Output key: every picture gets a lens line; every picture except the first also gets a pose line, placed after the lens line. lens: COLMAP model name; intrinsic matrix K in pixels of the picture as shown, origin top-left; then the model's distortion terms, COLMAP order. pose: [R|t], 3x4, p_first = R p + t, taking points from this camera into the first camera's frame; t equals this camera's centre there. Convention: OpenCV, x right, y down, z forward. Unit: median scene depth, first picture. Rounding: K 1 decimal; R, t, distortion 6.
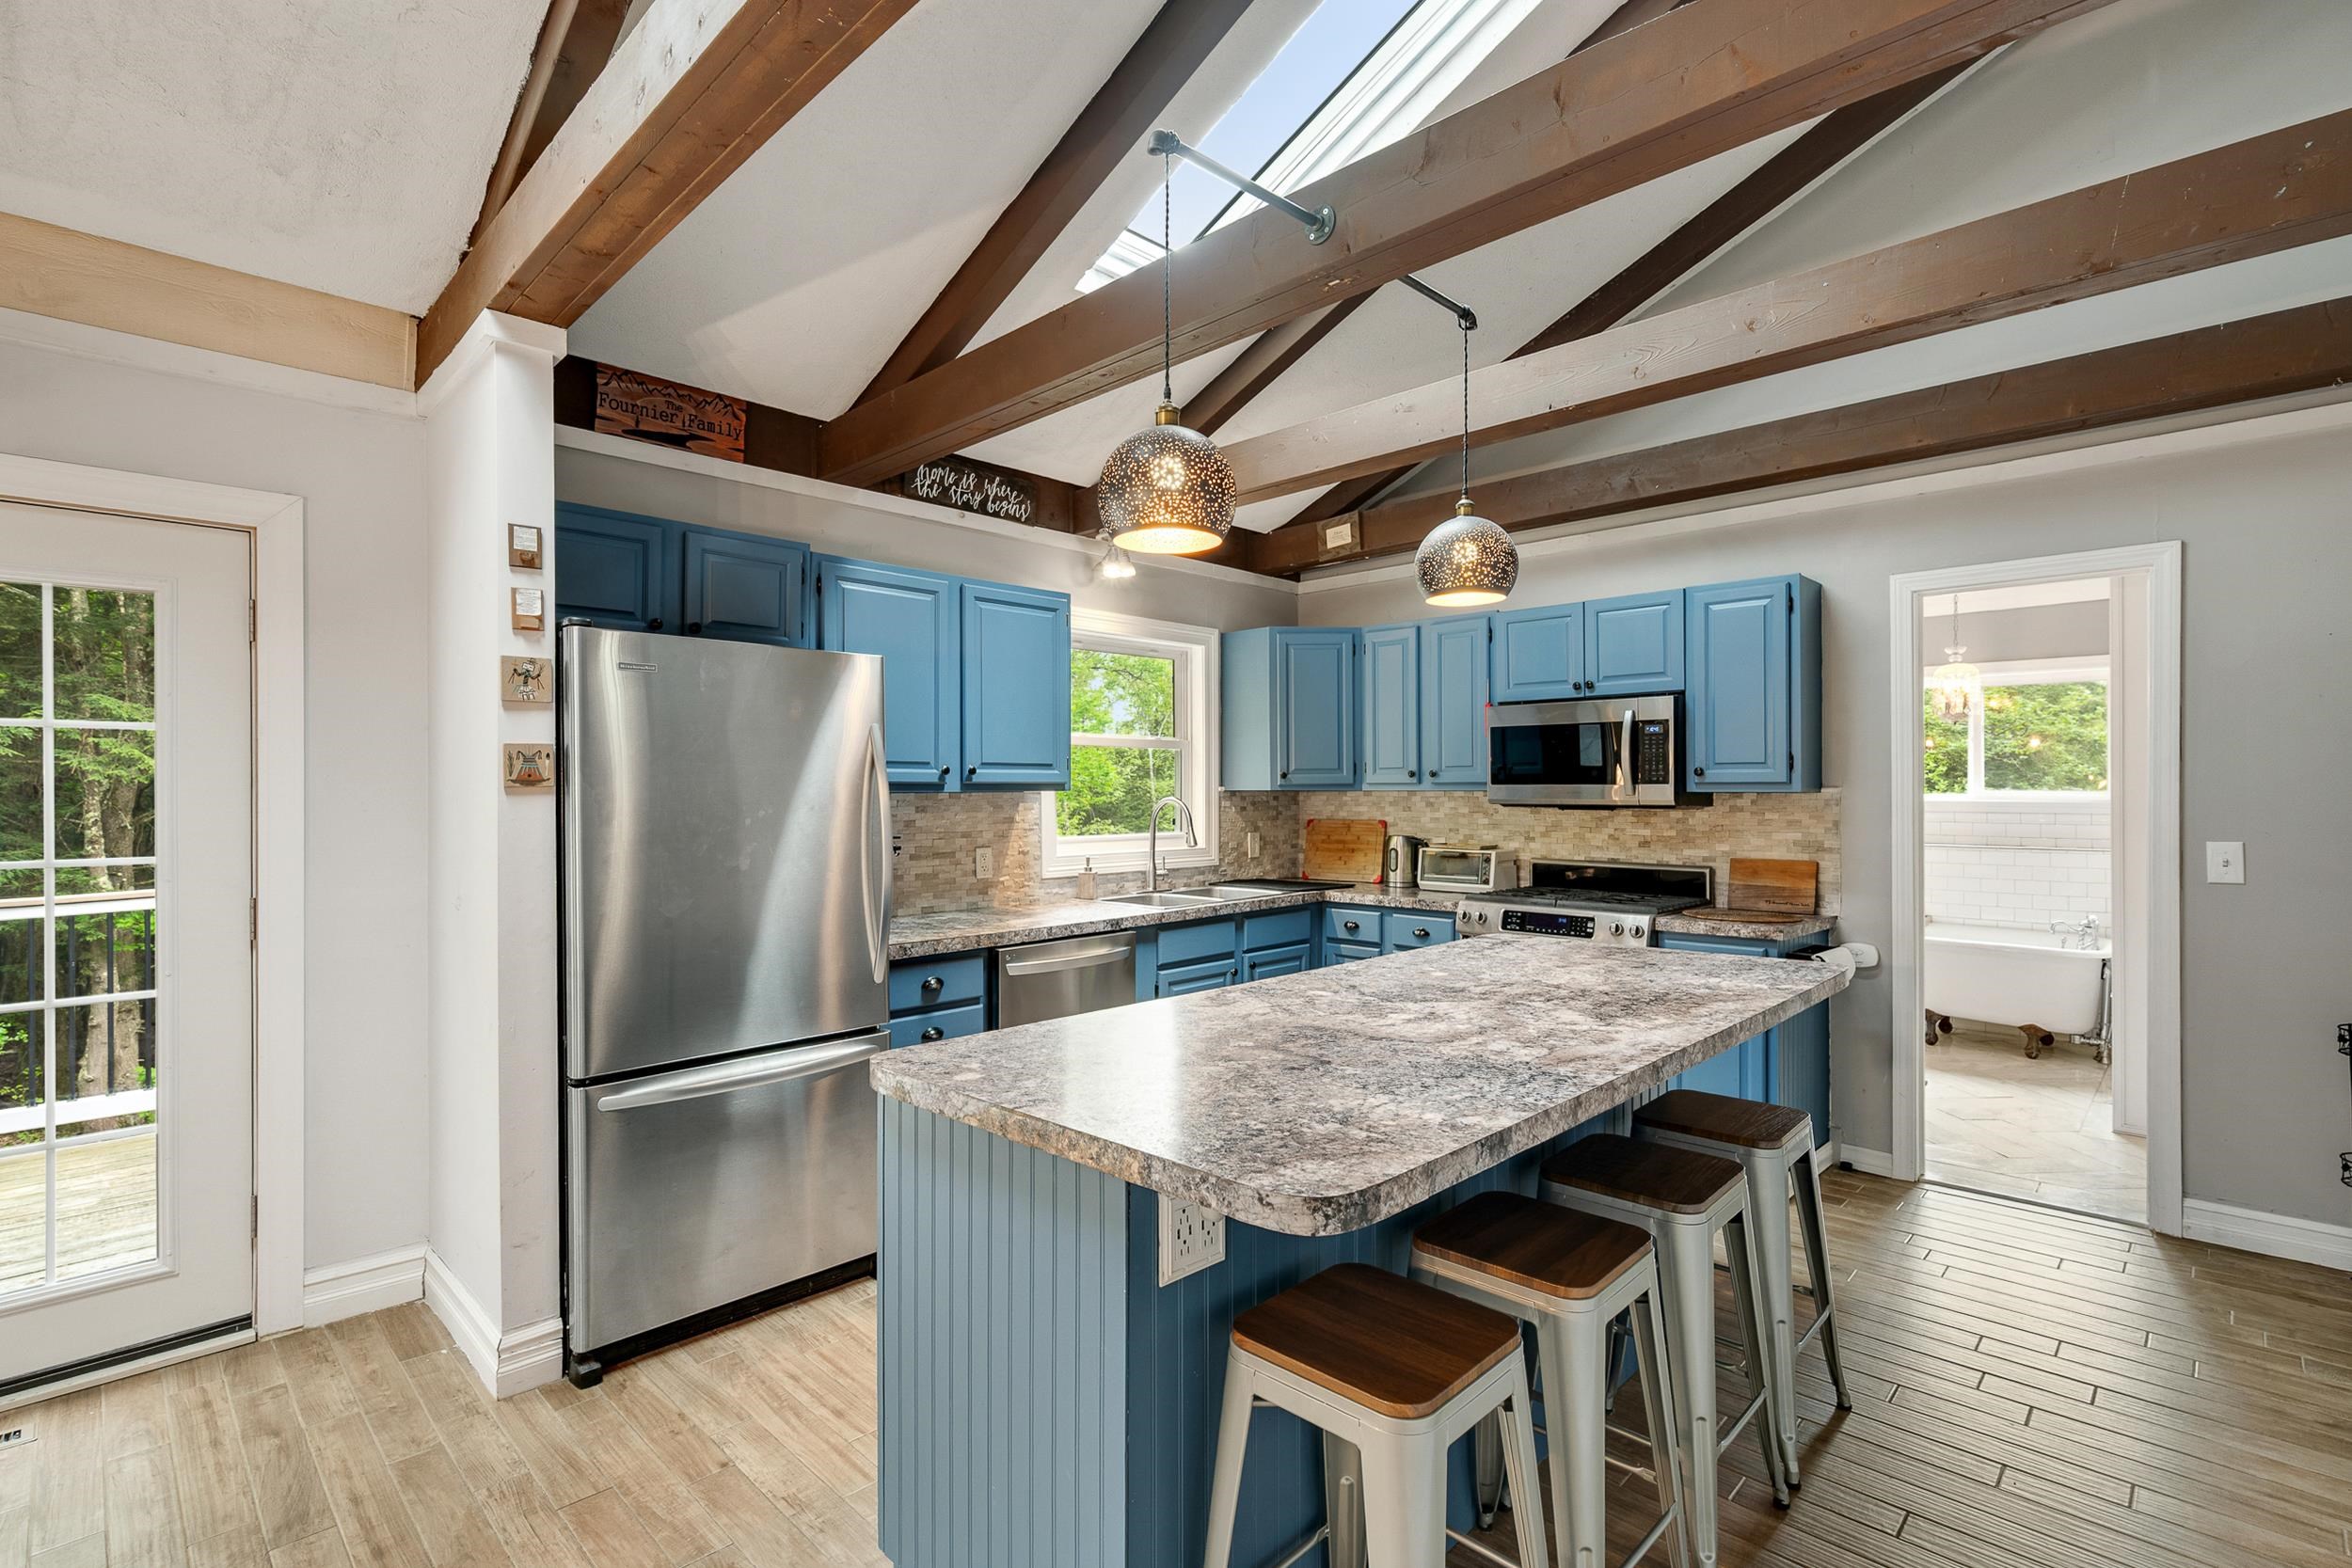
lens RADIAL K [[1063.9, 0, 1162.2], [0, 1063.9, 787.4], [0, 0, 1]] dist [0.000698, 0.000634]
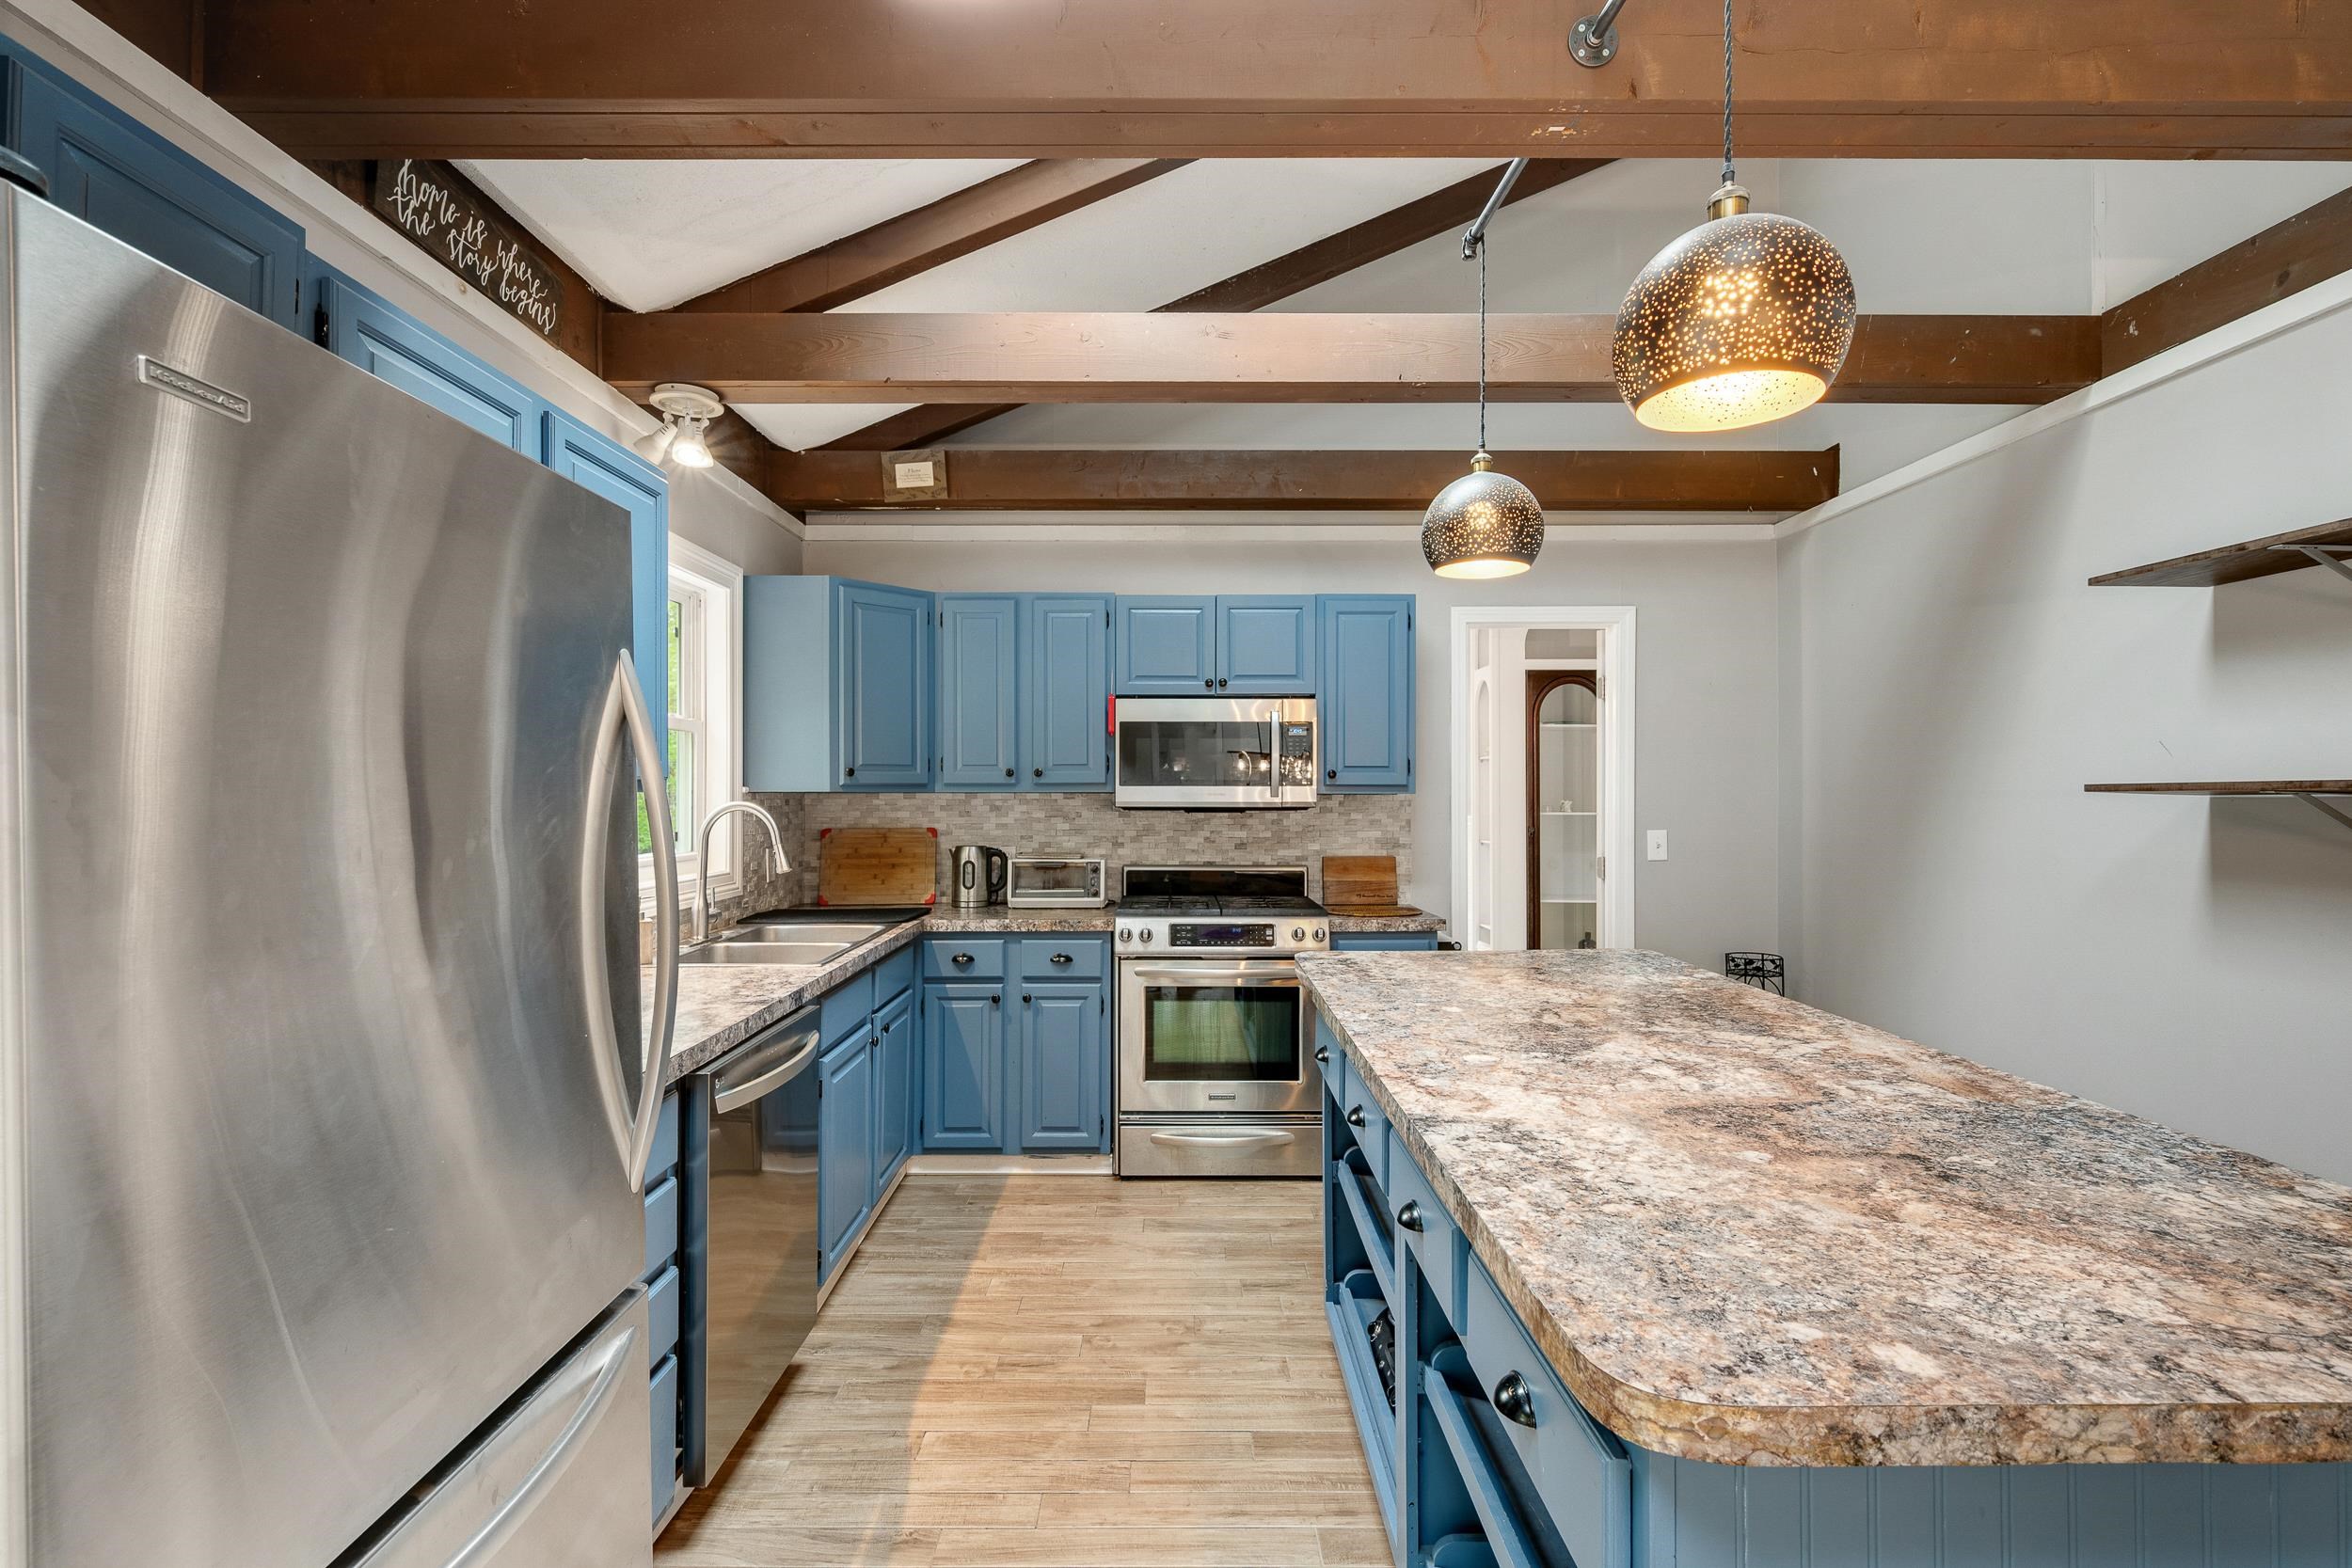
lens RADIAL K [[1063.9, 0, 1158.8], [0, 1063.9, 789.0], [0, 0, 1]] dist [0.000698, 0.000634]
pose [[0.713355, 0.003547, 0.700794, -0.310762], [-0.002871, 0.999994, -0.002139, 0.002114], [-0.700797, -0.000486, 0.713360, 0.351767]]
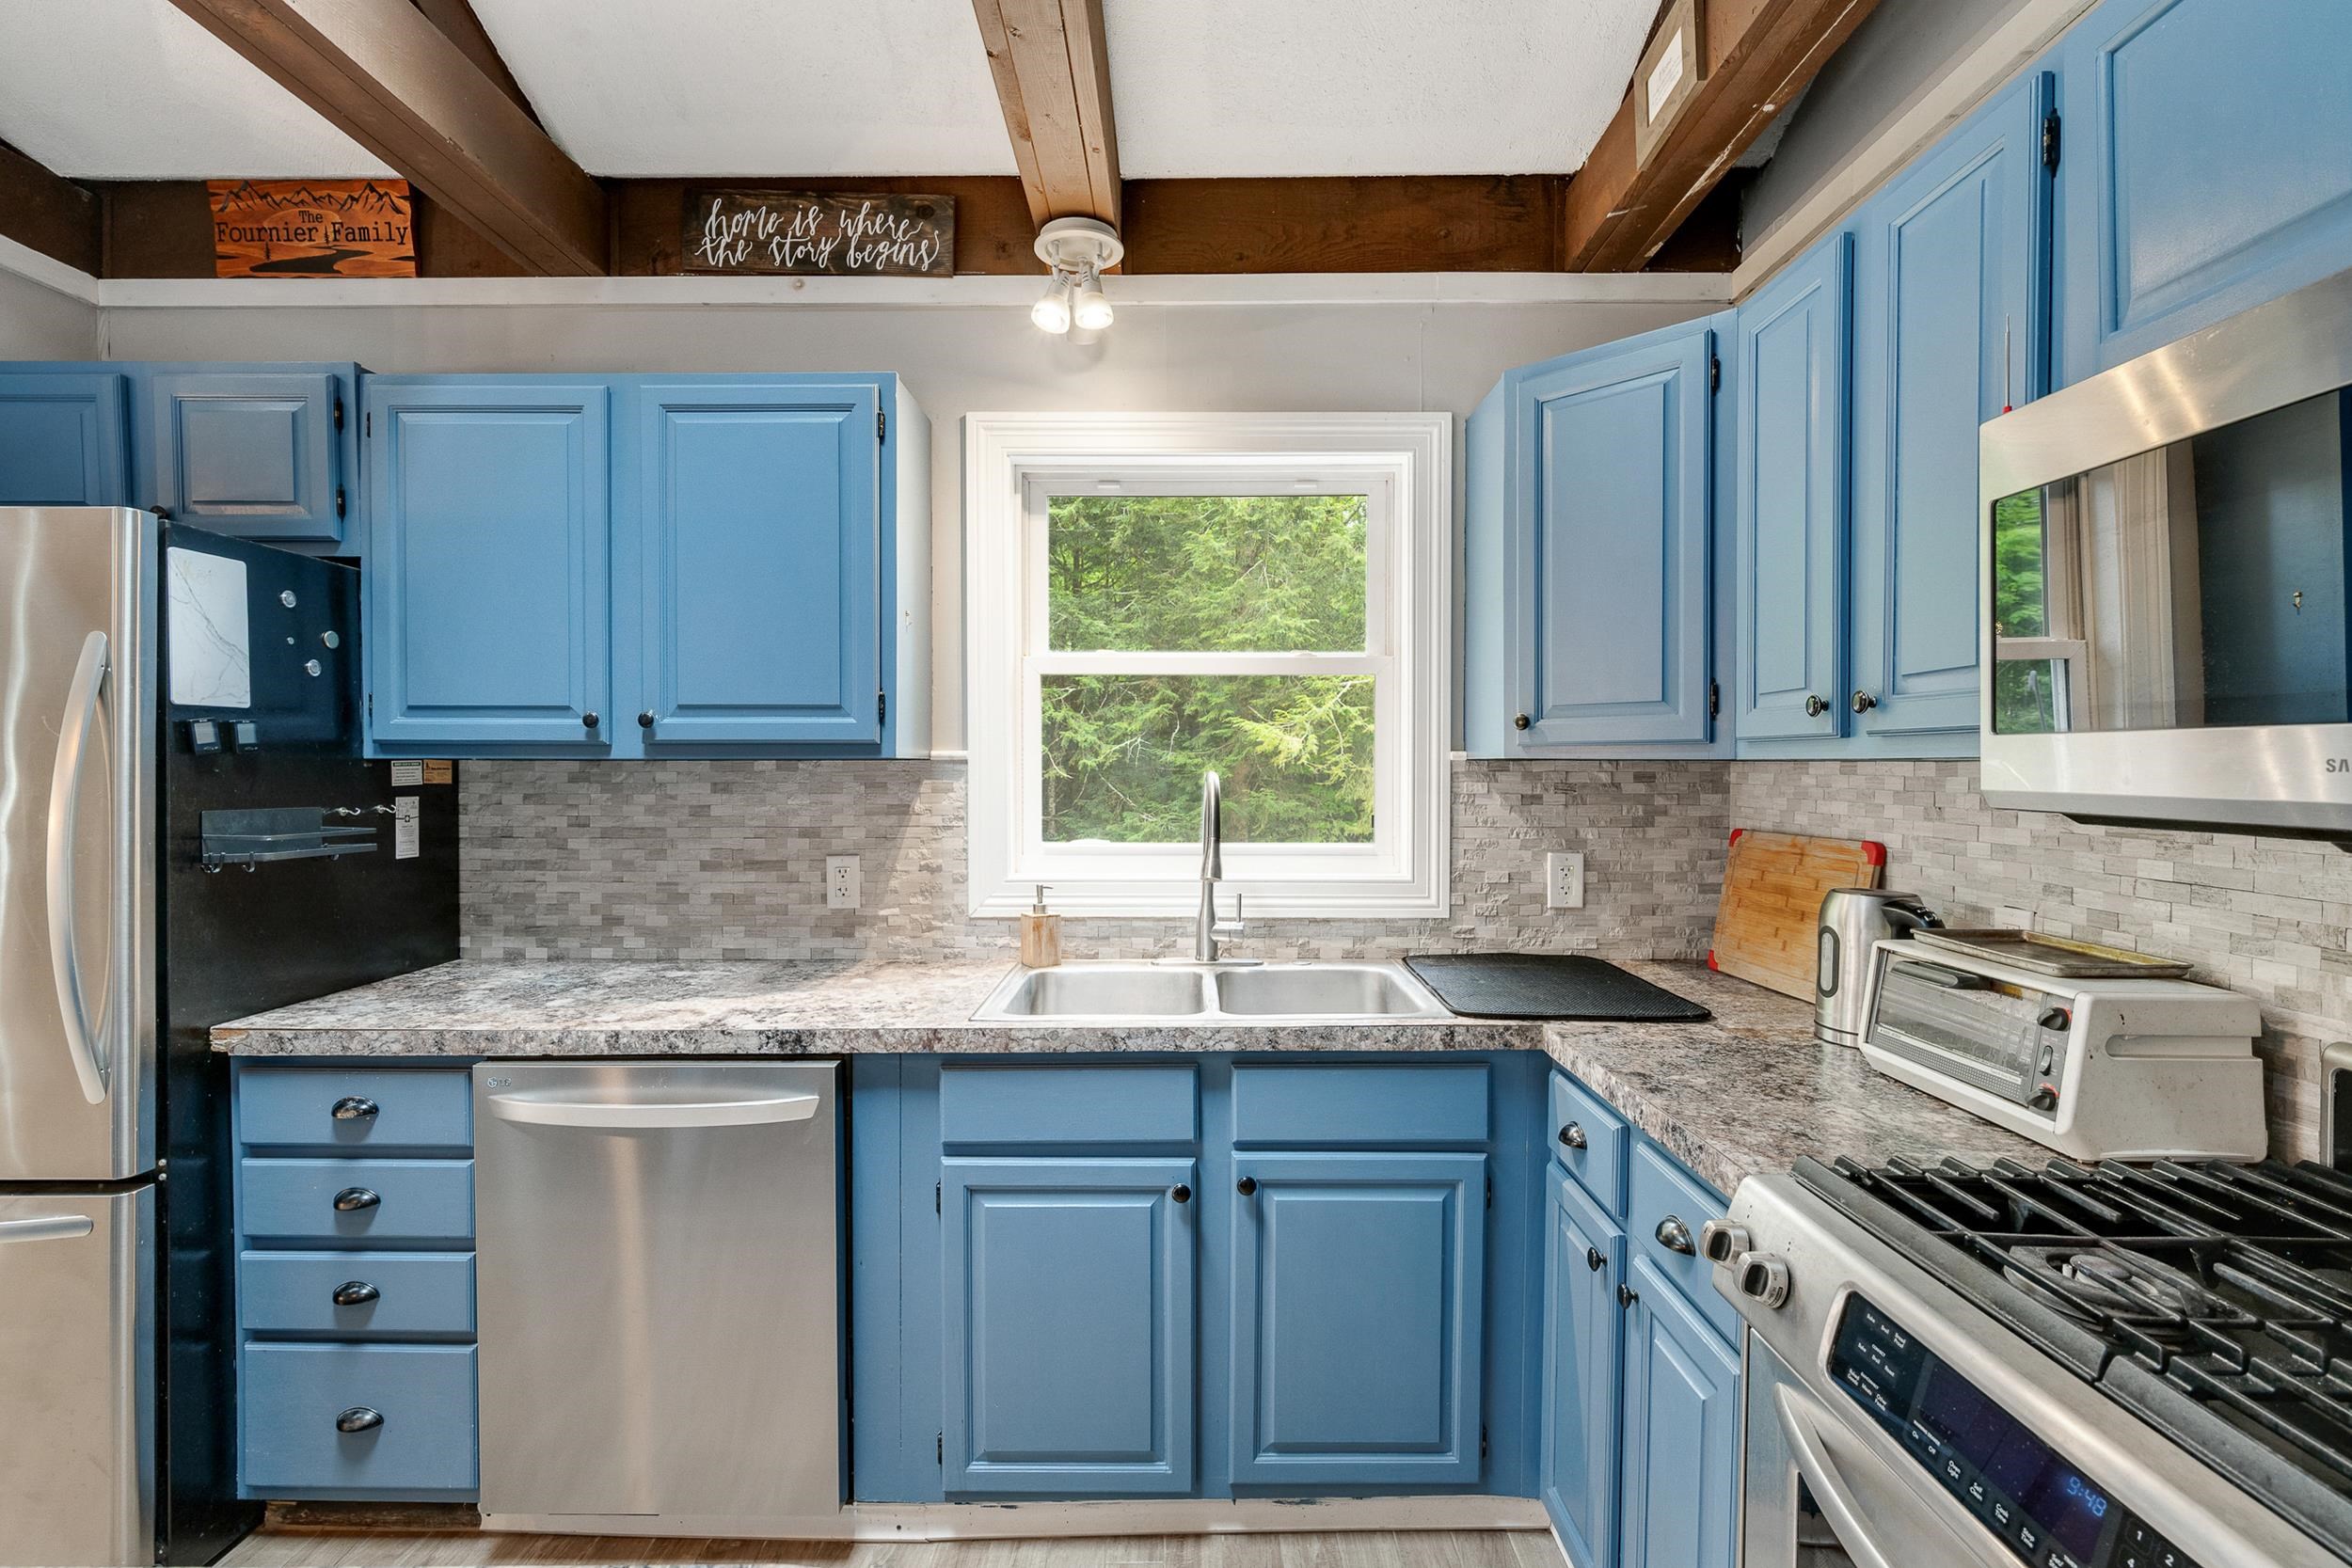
lens RADIAL K [[1063.9, 0, 1171.7], [0, 1063.9, 777.9], [0, 0, 1]] dist [0.000698, 0.000634]
pose [[0.705091, 0.013661, -0.708986, 0.367179], [-0.001210, 0.999836, 0.018062, 0.003628], [0.709116, -0.011878, 0.704992, 0.719547]]
